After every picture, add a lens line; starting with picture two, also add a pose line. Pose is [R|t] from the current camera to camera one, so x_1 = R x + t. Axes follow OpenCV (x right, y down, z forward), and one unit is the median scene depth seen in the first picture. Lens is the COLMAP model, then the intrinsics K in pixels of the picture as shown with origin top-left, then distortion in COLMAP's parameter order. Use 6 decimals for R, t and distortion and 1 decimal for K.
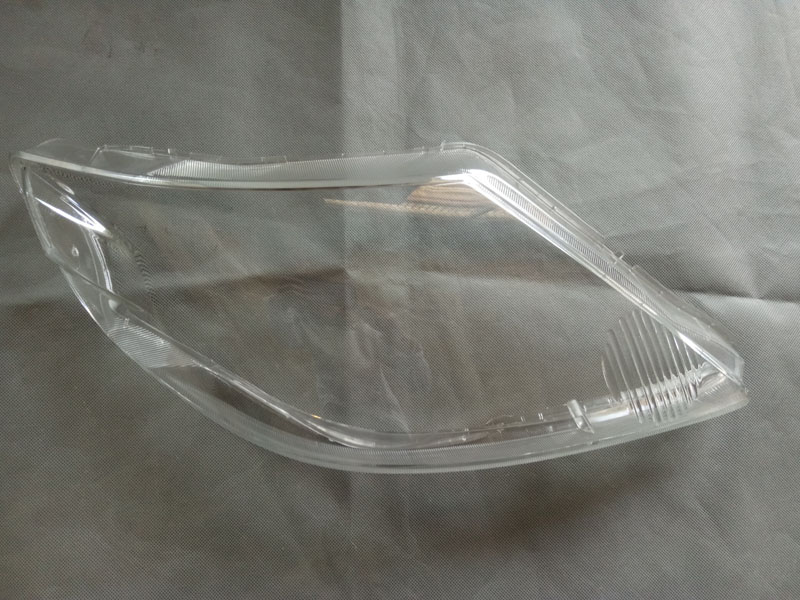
lens RADIAL K [[629.3, 0, 376.5], [0, 629.3, 307.5], [0, 0, 1]] dist [0.004019, 0.002399]
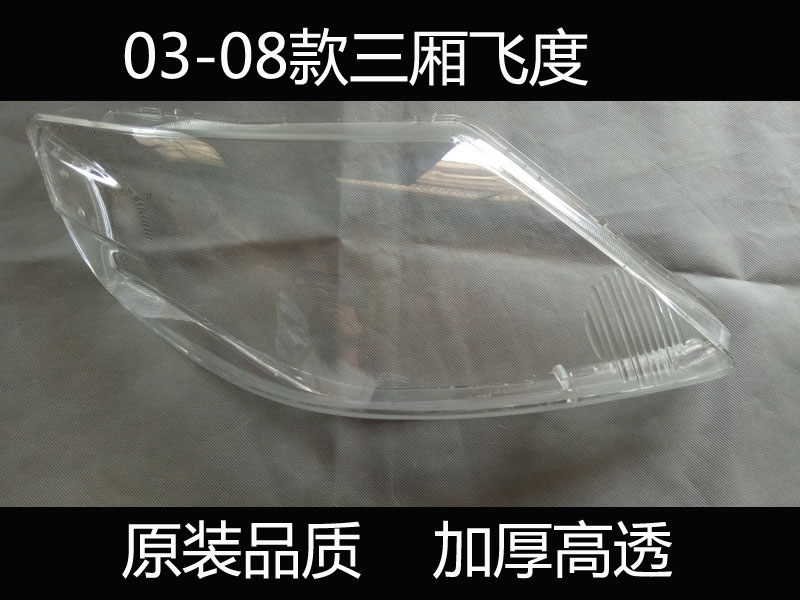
lens RADIAL K [[629.3, 0, 376.5], [0, 629.3, 307.5], [0, 0, 1]] dist [0.004019, 0.002399]
pose [[0.999410, 0.027696, -0.020329, 0.035913], [-0.029734, 0.993711, -0.107956, 0.163797], [0.017211, 0.108497, 0.993948, -0.014711]]
